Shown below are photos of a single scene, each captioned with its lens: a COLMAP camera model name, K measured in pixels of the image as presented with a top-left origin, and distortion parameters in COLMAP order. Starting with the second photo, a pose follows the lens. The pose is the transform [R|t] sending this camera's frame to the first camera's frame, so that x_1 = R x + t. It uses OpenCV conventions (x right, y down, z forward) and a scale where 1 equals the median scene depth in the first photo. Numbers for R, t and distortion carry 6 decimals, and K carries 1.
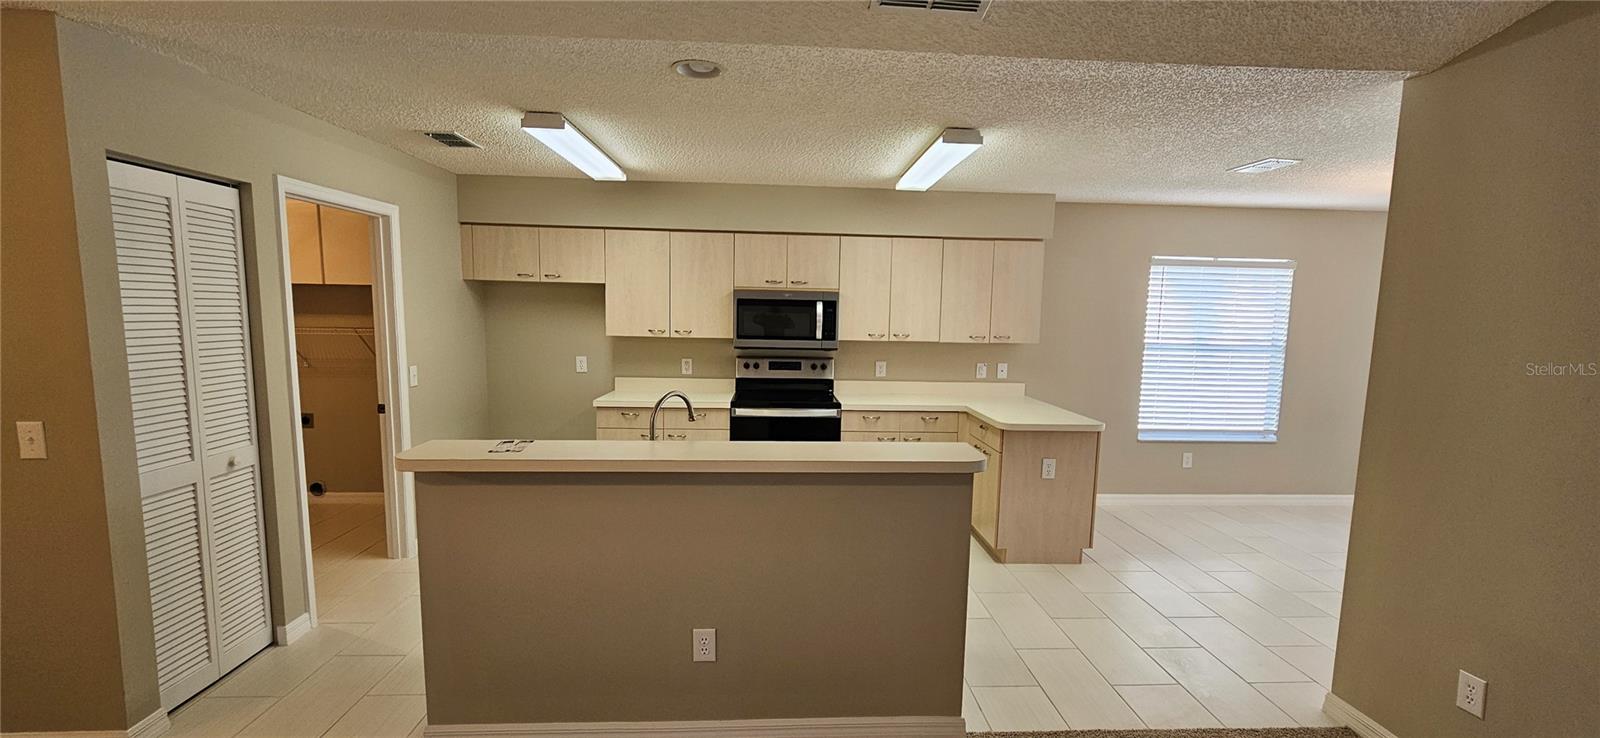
lens RADIAL K [[657.7, 0, 809.0], [0, 657.7, 376.8], [0, 0, 1]] dist [-0.000651, -0.000229]
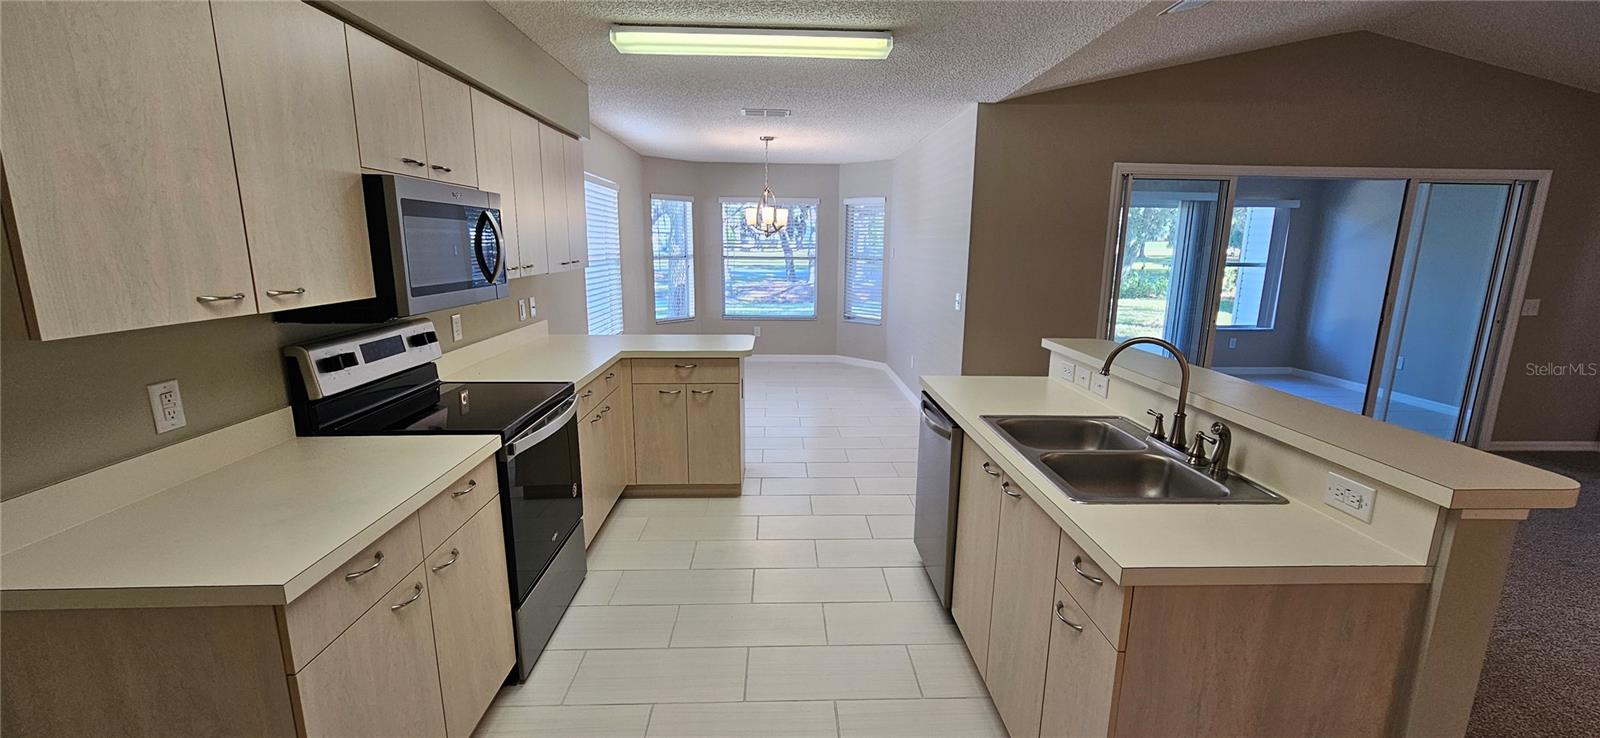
lens RADIAL K [[657.7, 0, 800.1], [0, 657.7, 371.7], [0, 0, 1]] dist [-0.000651, -0.000229]
pose [[0.023466, -0.223230, 0.974483, -0.521141], [0.099549, 0.970429, 0.219904, -0.076670], [-0.994756, 0.091849, 0.044995, 0.725205]]
